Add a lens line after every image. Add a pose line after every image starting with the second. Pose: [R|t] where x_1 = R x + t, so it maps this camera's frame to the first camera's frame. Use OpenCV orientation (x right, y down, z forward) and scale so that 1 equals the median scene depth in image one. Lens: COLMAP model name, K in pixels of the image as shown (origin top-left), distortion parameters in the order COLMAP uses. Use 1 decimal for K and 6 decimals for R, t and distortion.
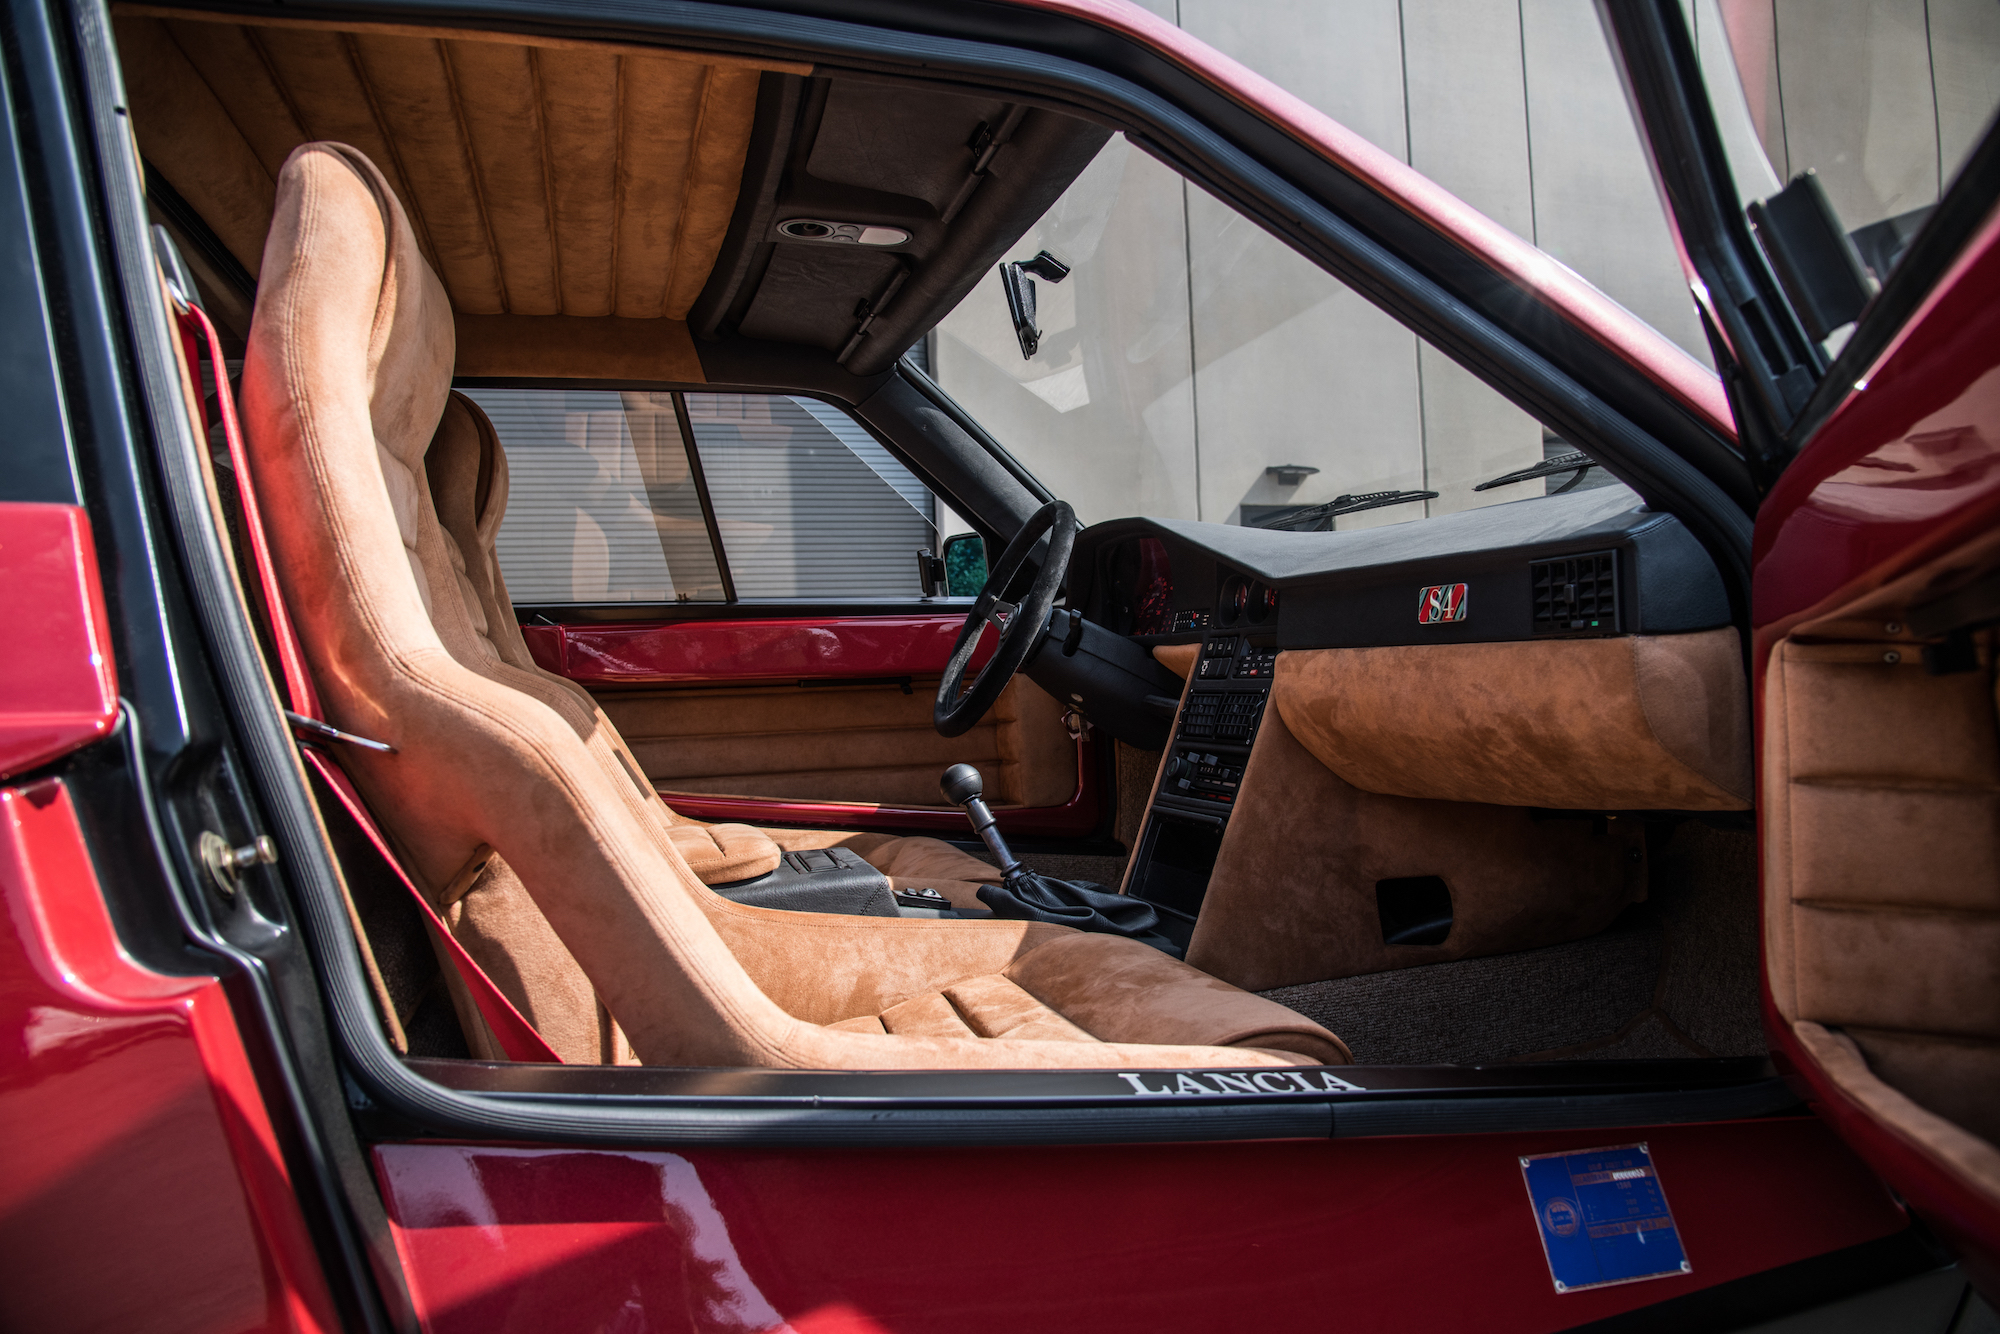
lens RADIAL K [[1349.5, 0, 1000.0], [0, 1349.5, 667.0], [0, 0, 1]] dist [-0.098572, 0.003501]
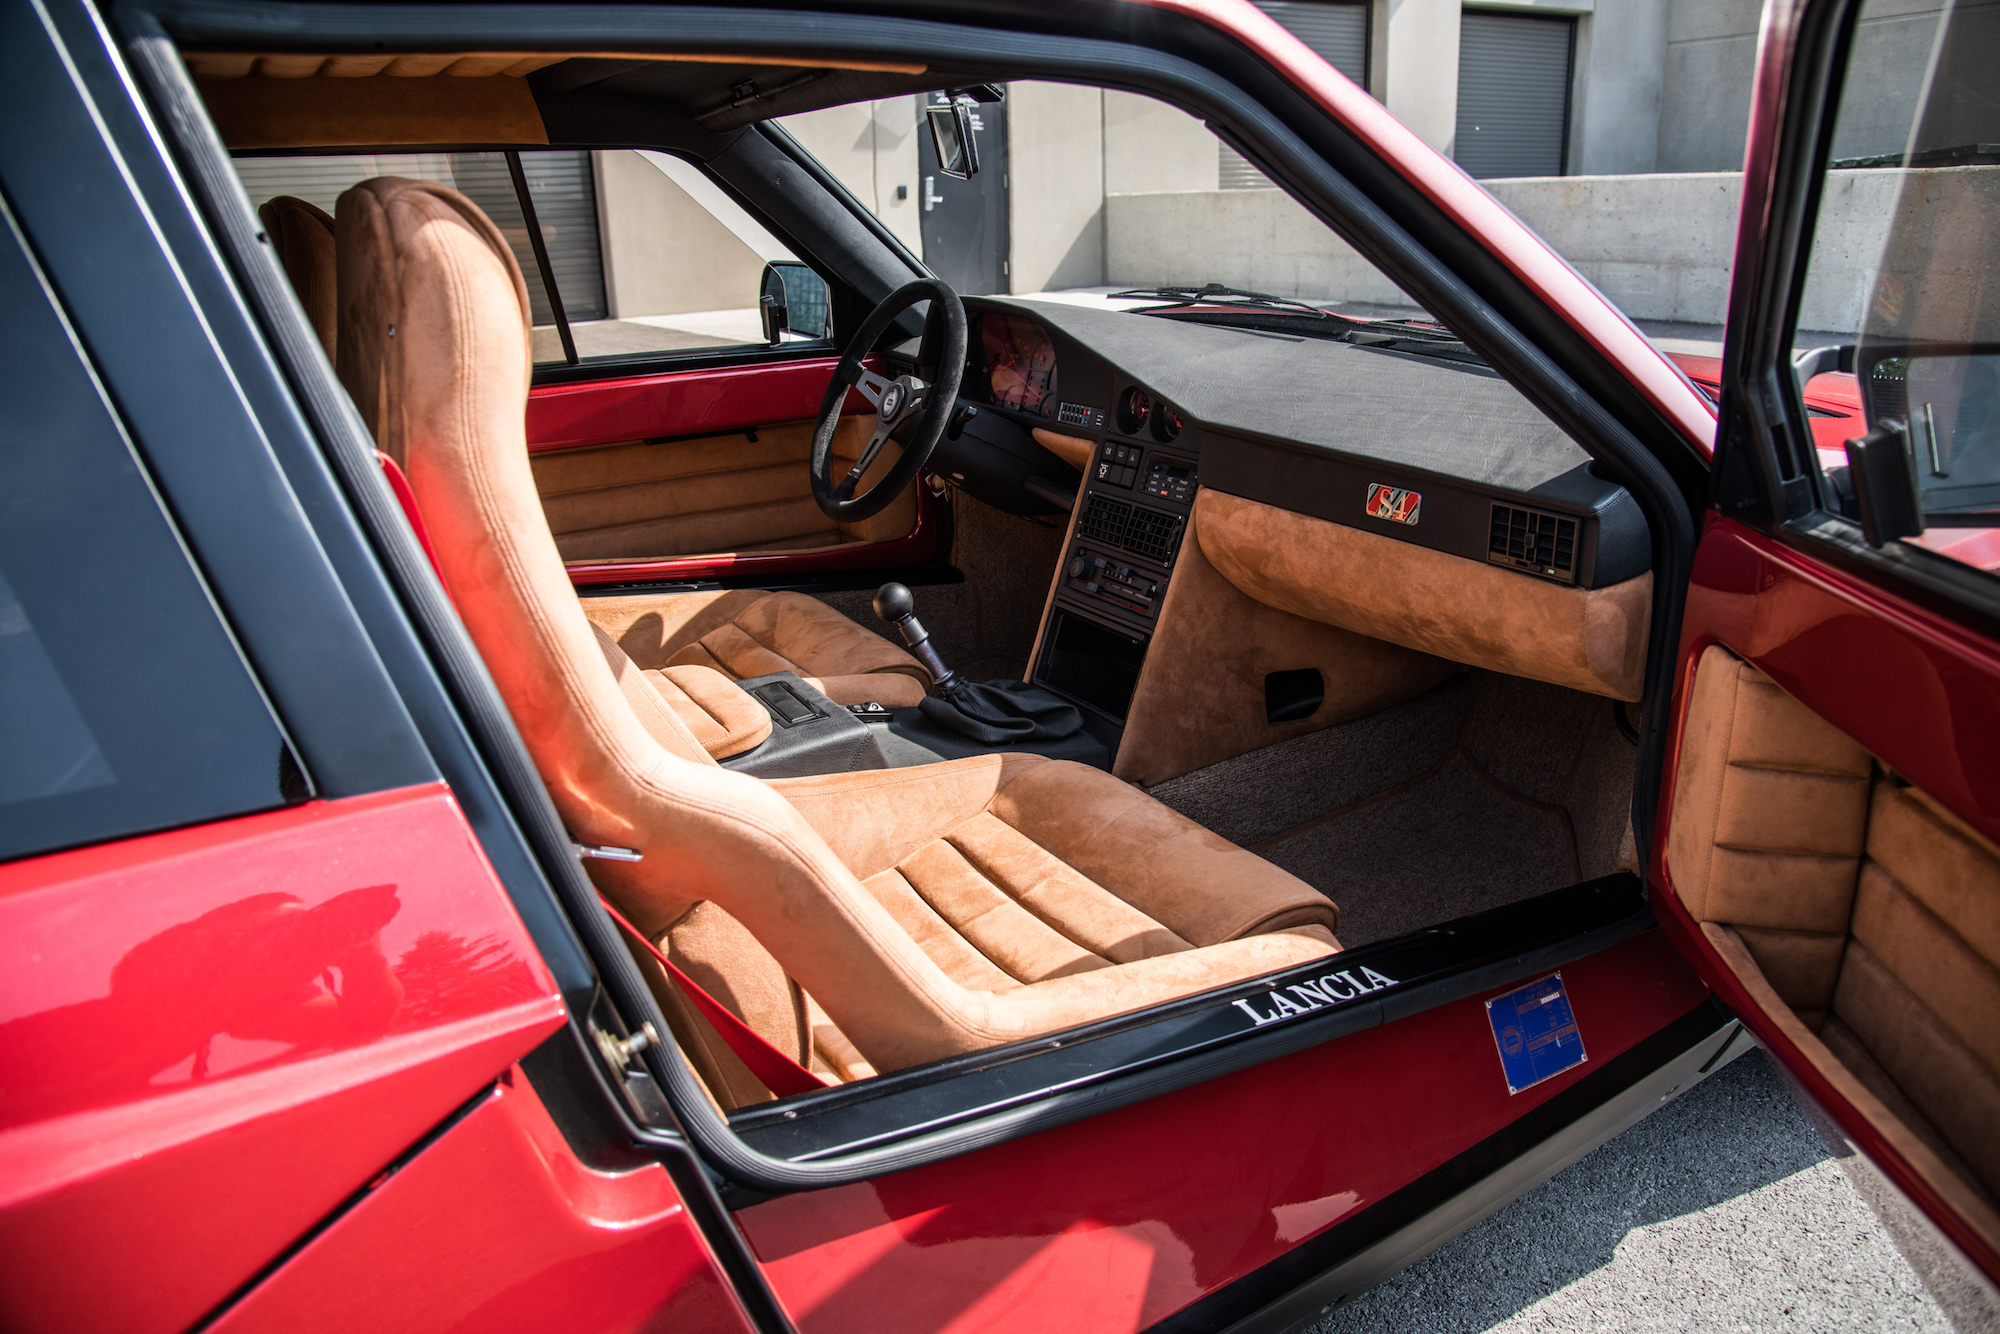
lens RADIAL K [[1349.5, 0, 1000.0], [0, 1349.5, 667.0], [0, 0, 1]] dist [-0.098572, 0.003501]
pose [[0.966418, -0.079935, 0.244226, -0.287773], [-0.004826, 0.944578, 0.328253, -0.290991], [-0.256930, -0.318408, 0.912471, -0.006702]]
